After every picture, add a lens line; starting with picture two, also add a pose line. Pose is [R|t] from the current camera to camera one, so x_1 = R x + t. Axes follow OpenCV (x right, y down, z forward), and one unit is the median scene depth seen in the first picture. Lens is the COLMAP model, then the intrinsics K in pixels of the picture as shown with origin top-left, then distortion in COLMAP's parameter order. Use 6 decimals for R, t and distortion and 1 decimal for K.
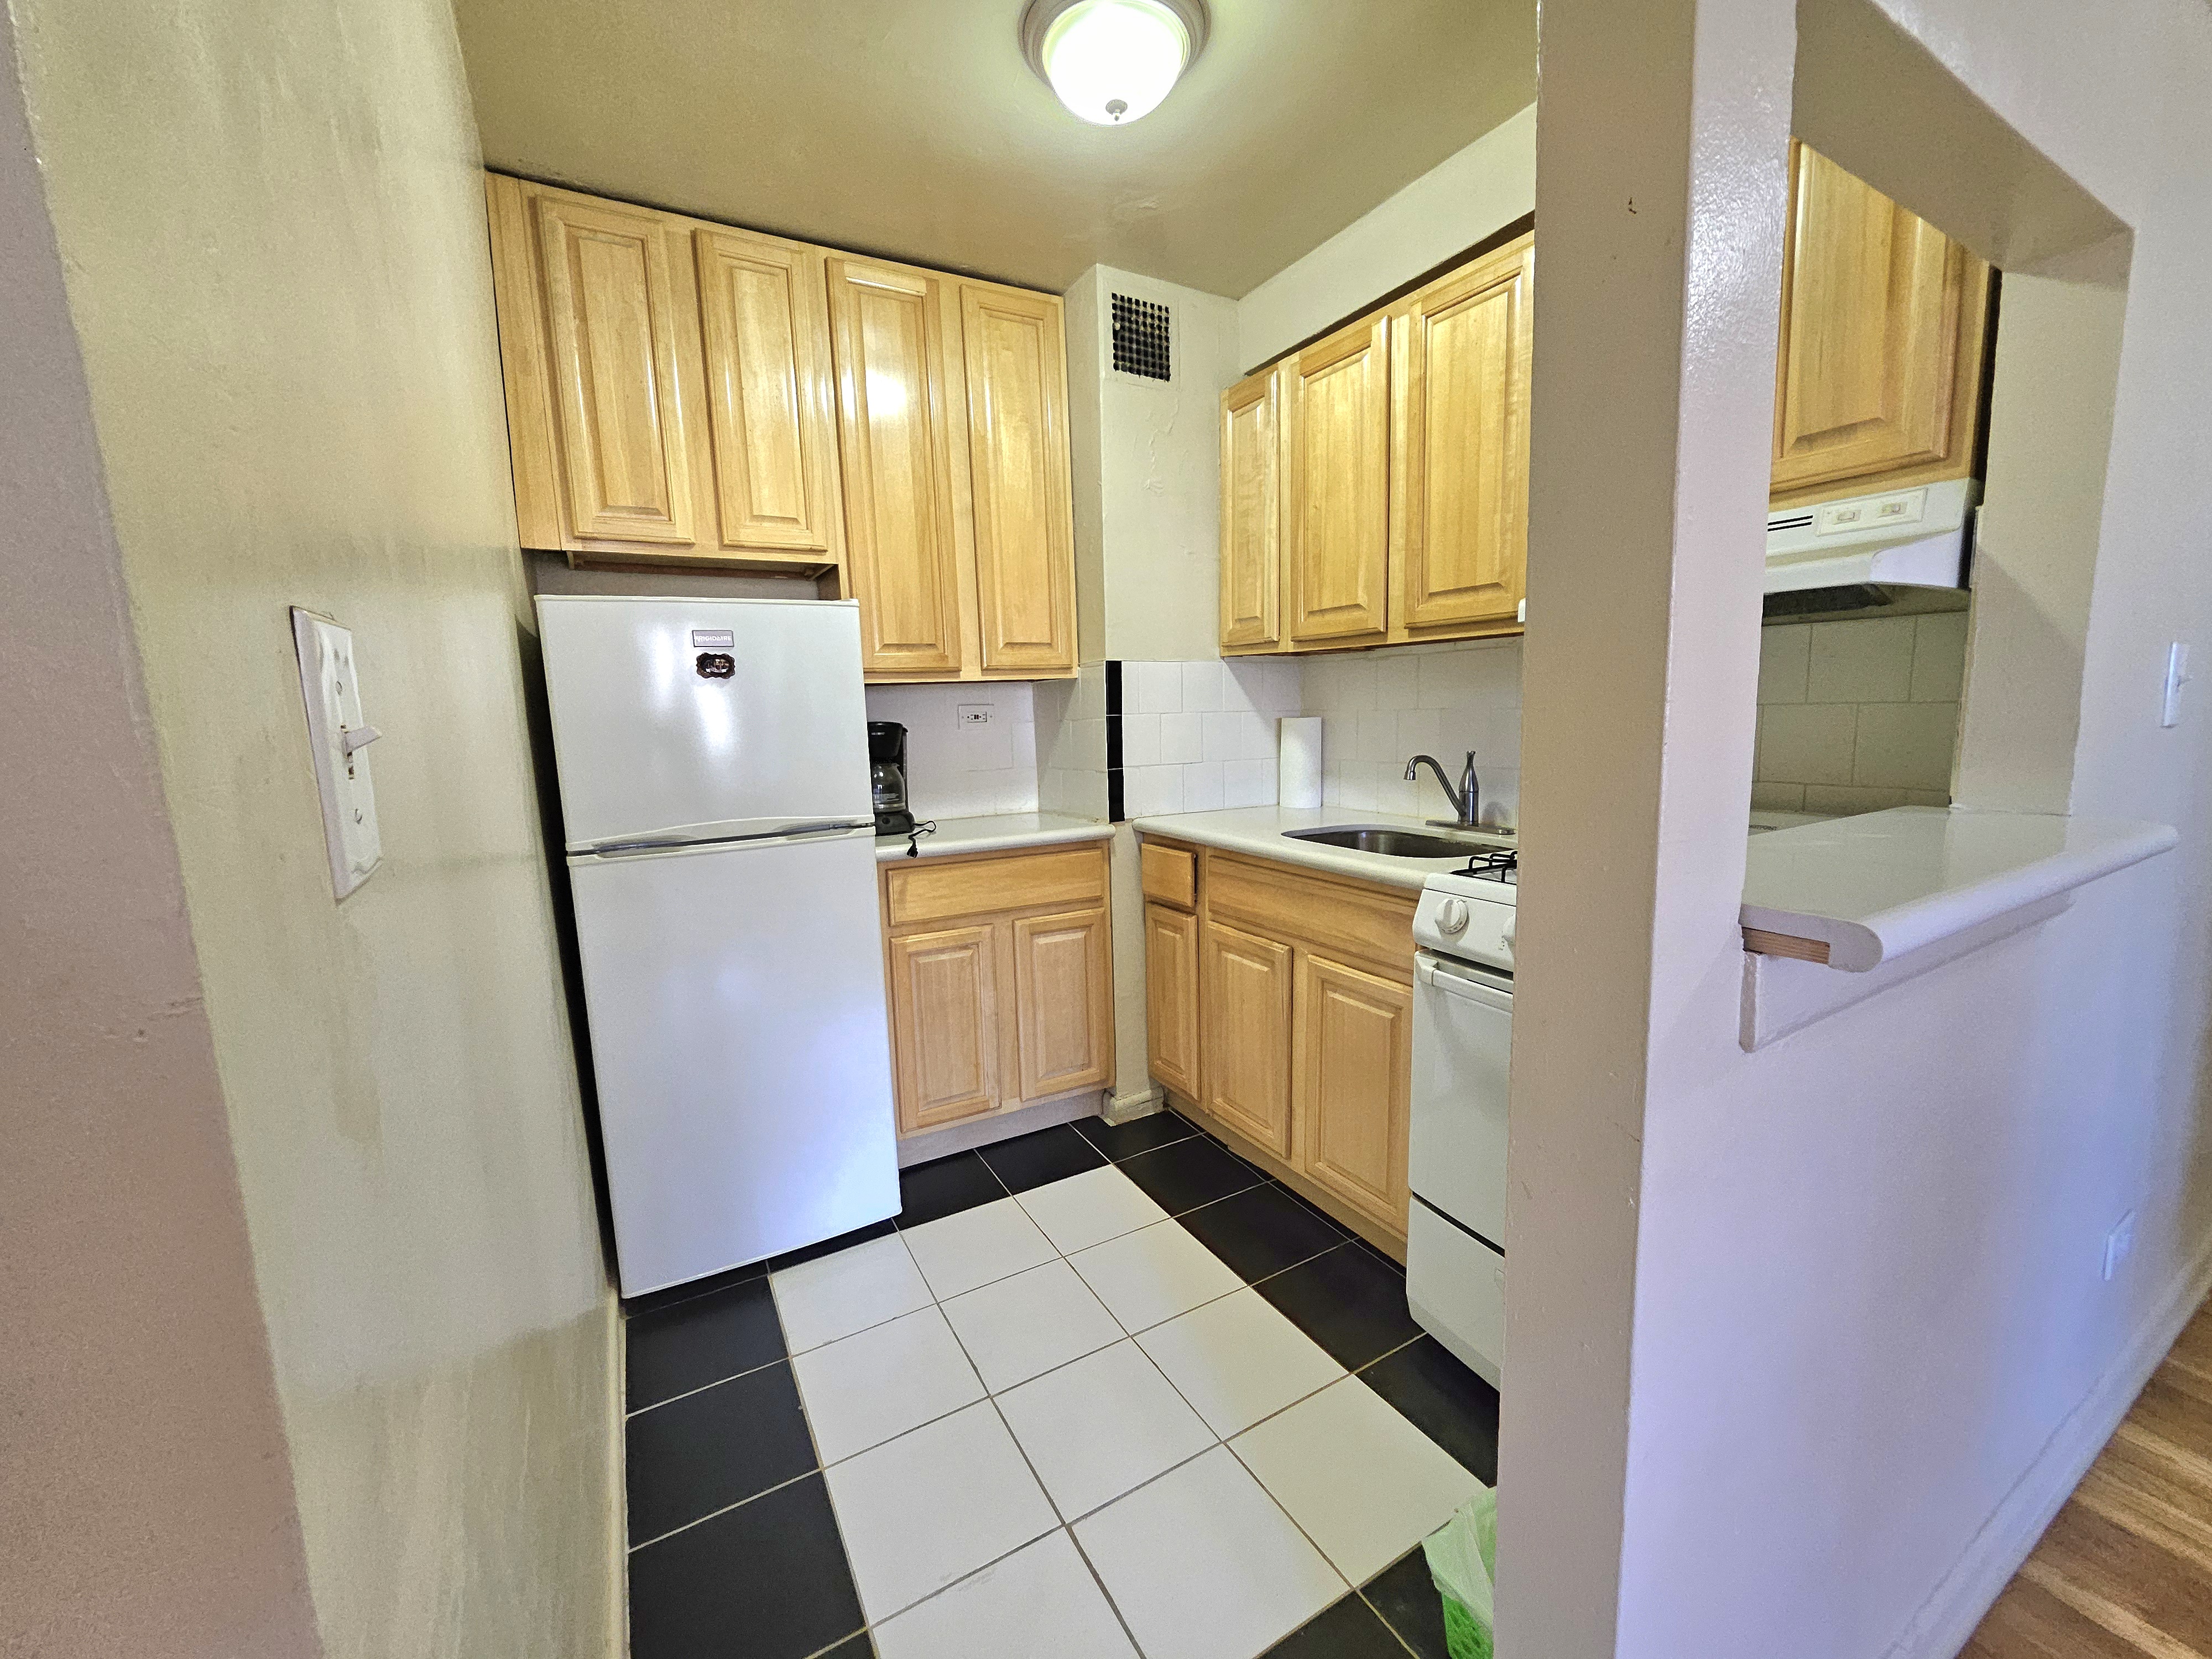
lens RADIAL K [[871.5, 0, 1107.5], [0, 871.5, 829.4], [0, 0, 1]] dist [-0.004047, 0.000793]
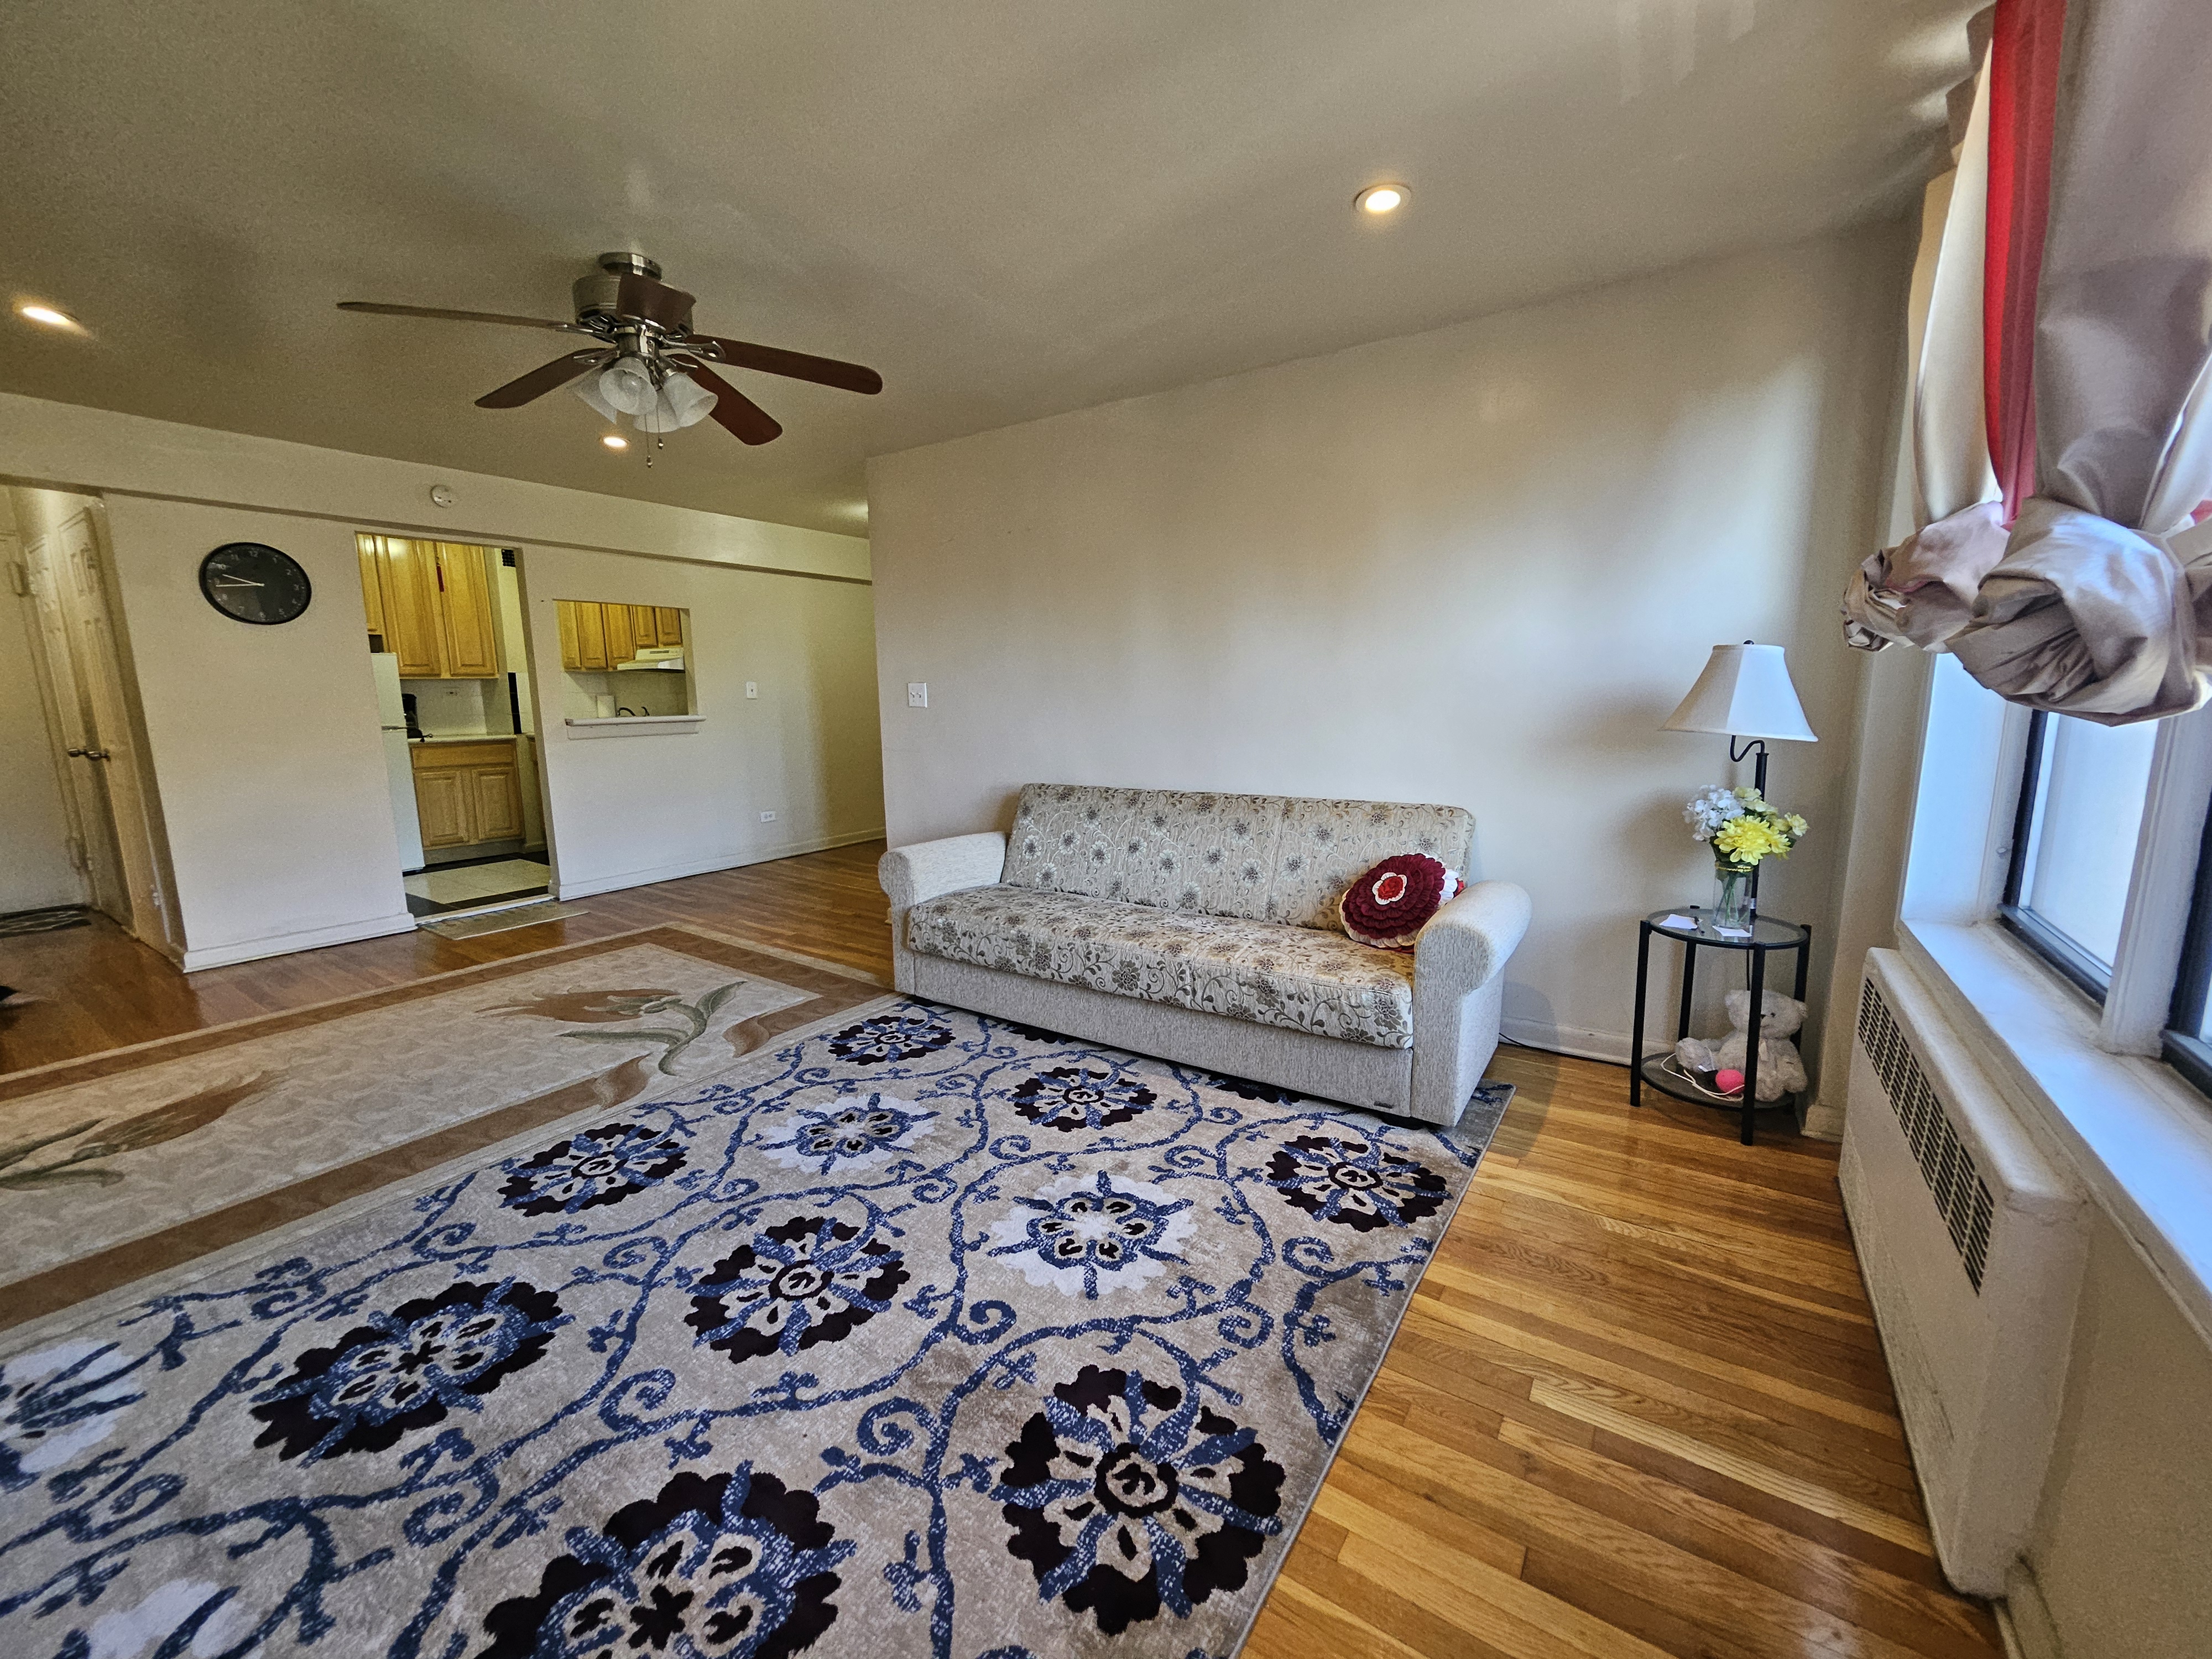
lens RADIAL K [[871.5, 0, 1118.3], [0, 871.5, 819.3], [0, 0, 1]] dist [-0.004047, 0.000793]
pose [[0.892339, -0.045521, 0.449065, 0.501386], [0.043525, 0.998943, 0.014773, 0.331960], [-0.449262, 0.006363, 0.893377, -2.478429]]
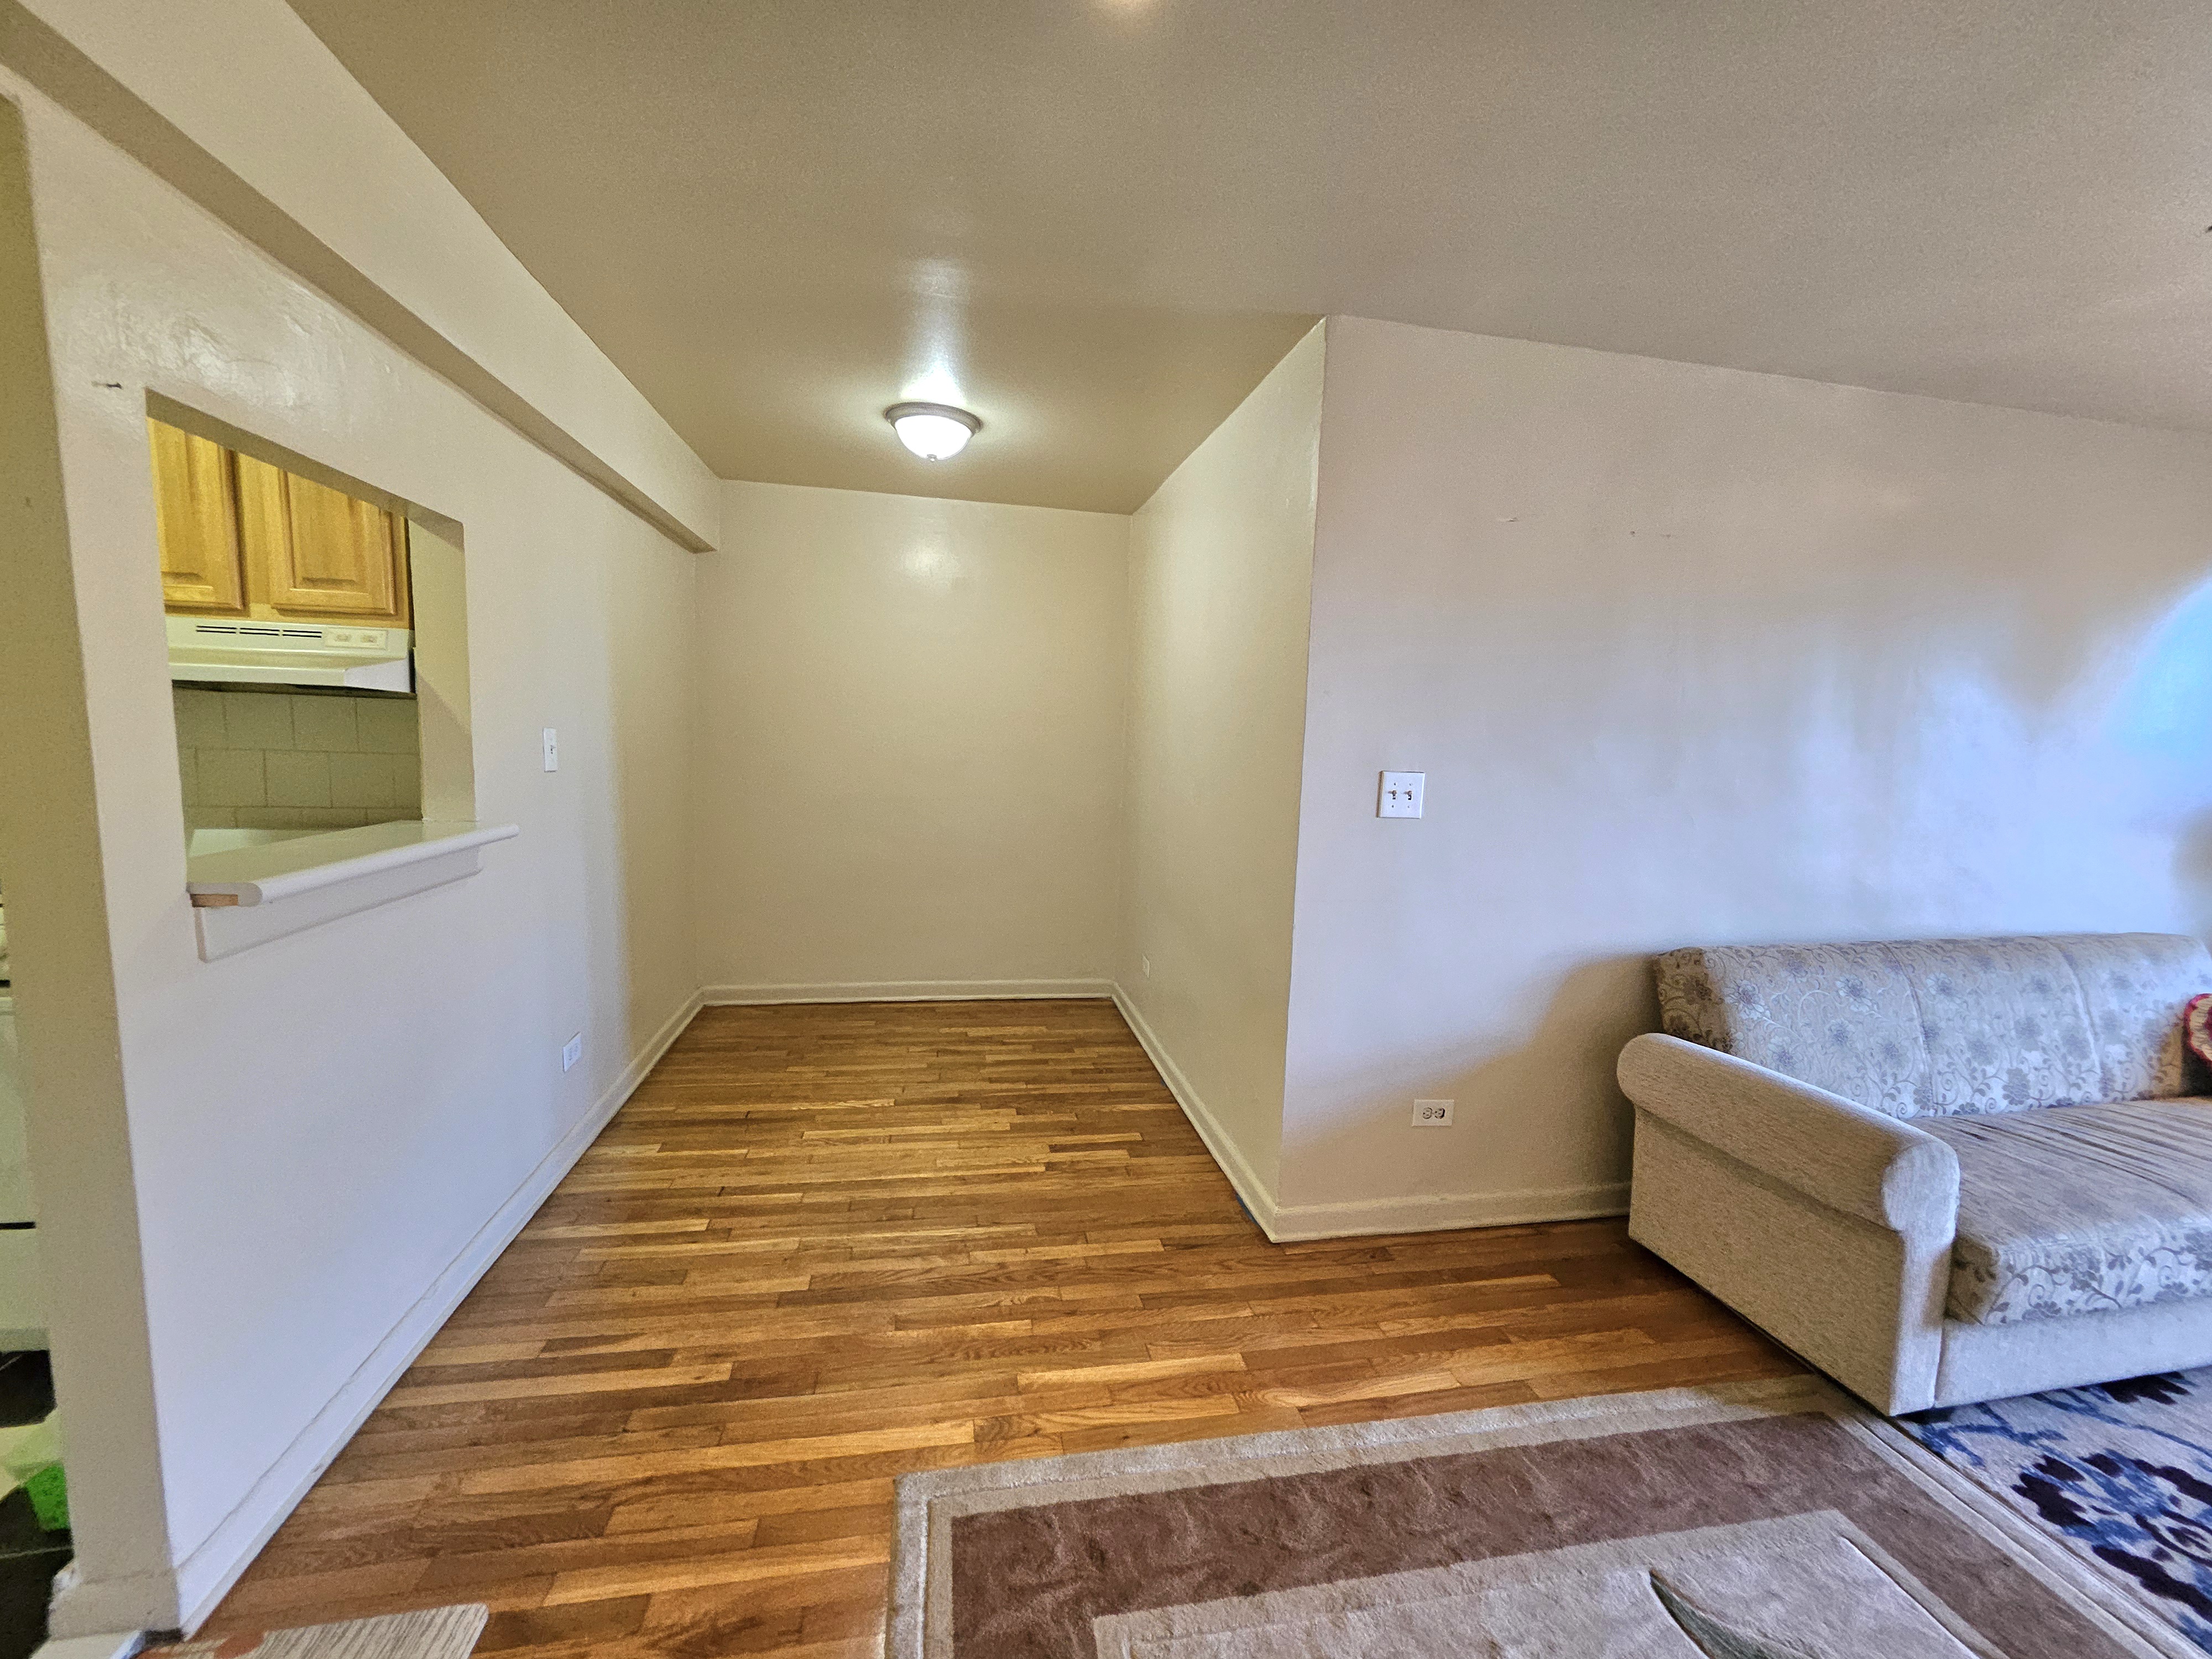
lens RADIAL K [[871.5, 0, 1103.8], [0, 871.5, 828.4], [0, 0, 1]] dist [-0.004047, 0.000793]
pose [[0.324428, -0.063571, 0.943772, -0.115963], [0.085273, 0.995642, 0.037751, 0.022110], [-0.942059, 0.068231, 0.328435, -0.454790]]
